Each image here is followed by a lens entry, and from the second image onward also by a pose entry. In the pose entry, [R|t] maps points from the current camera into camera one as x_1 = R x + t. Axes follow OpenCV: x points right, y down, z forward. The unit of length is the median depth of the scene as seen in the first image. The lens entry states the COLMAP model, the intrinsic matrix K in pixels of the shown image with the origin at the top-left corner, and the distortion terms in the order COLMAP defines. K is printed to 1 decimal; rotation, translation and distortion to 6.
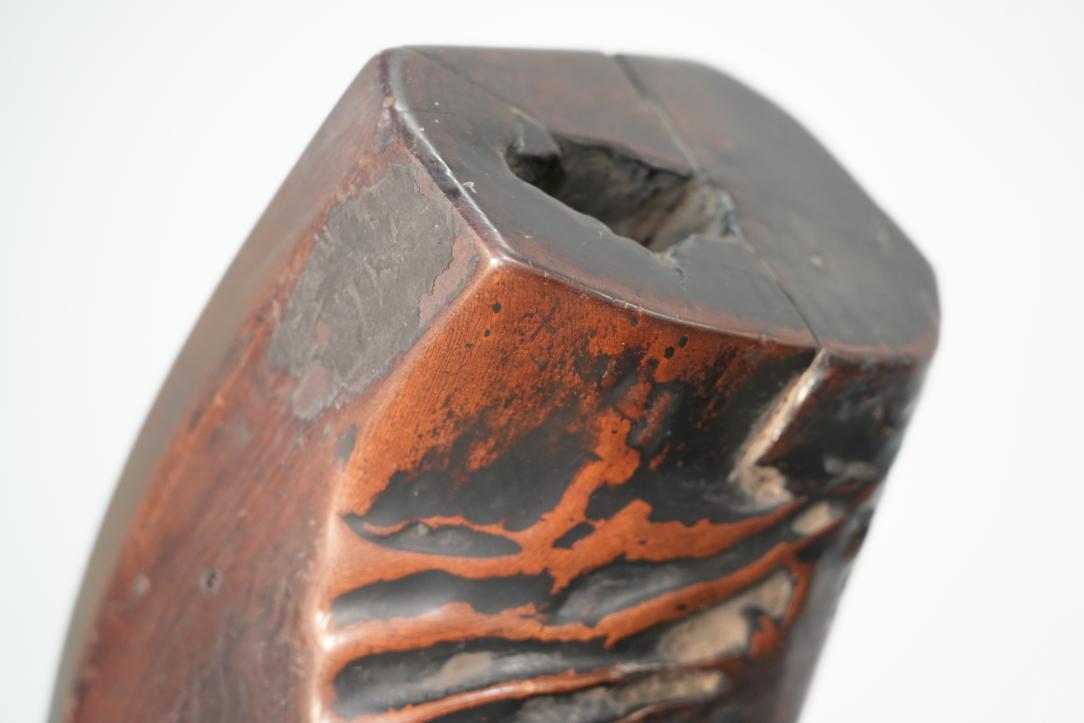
lens RADIAL K [[3283.7, 0, 542.0], [0, 3283.7, 360.7], [0, 0, 1]] dist [-0.010811, 0.000000]
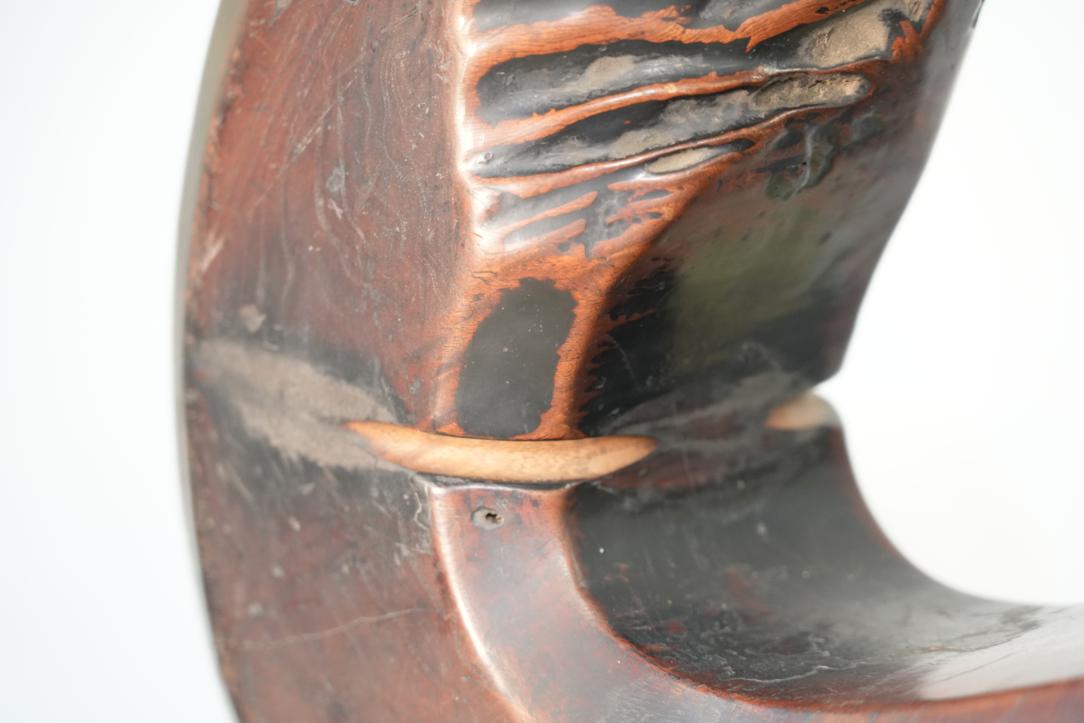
lens RADIAL K [[3283.7, 0, 547.4], [0, 3283.7, 363.1], [0, 0, 1]] dist [-0.010811, 0.000000]
pose [[0.999519, -0.009833, -0.029425, -0.013096], [0.013740, 0.990655, 0.135700, 0.045192], [0.027815, -0.136039, 0.990313, -0.008964]]
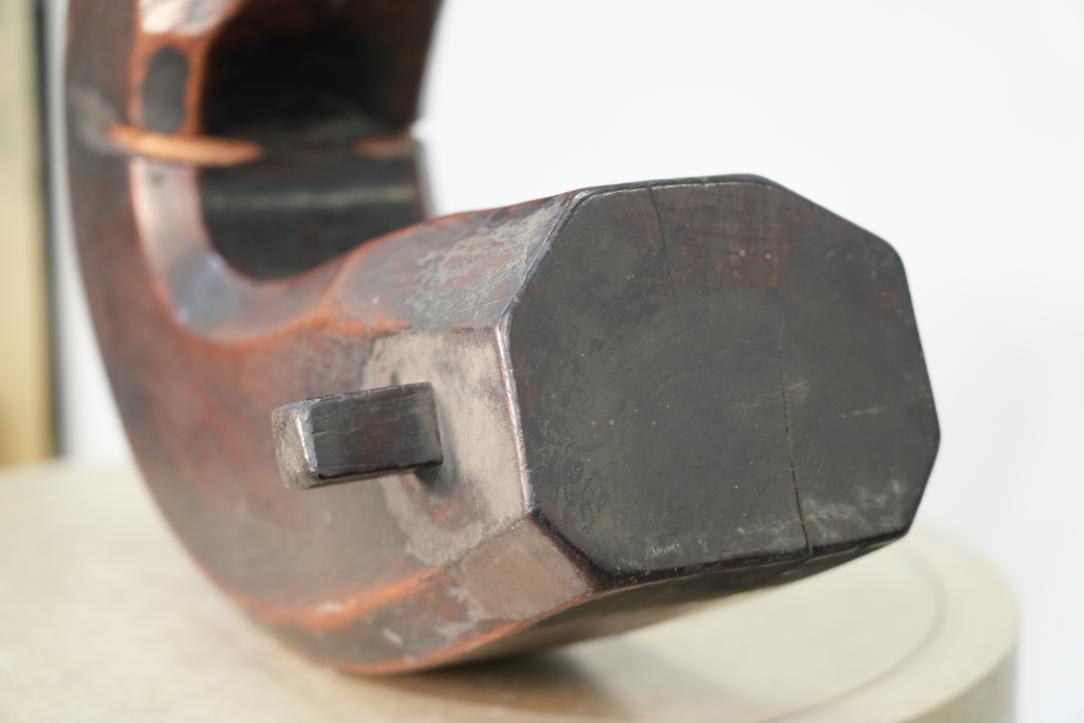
lens RADIAL K [[2961.6, 0, 542.3], [0, 2961.6, 361.9], [0, 0, 1]] dist [0.231591, 0.000000]
pose [[0.948960, 0.073745, -0.306654, 0.676576], [-0.030023, 0.988987, 0.144925, 0.085424], [0.313965, -0.128321, 0.940723, -0.528594]]
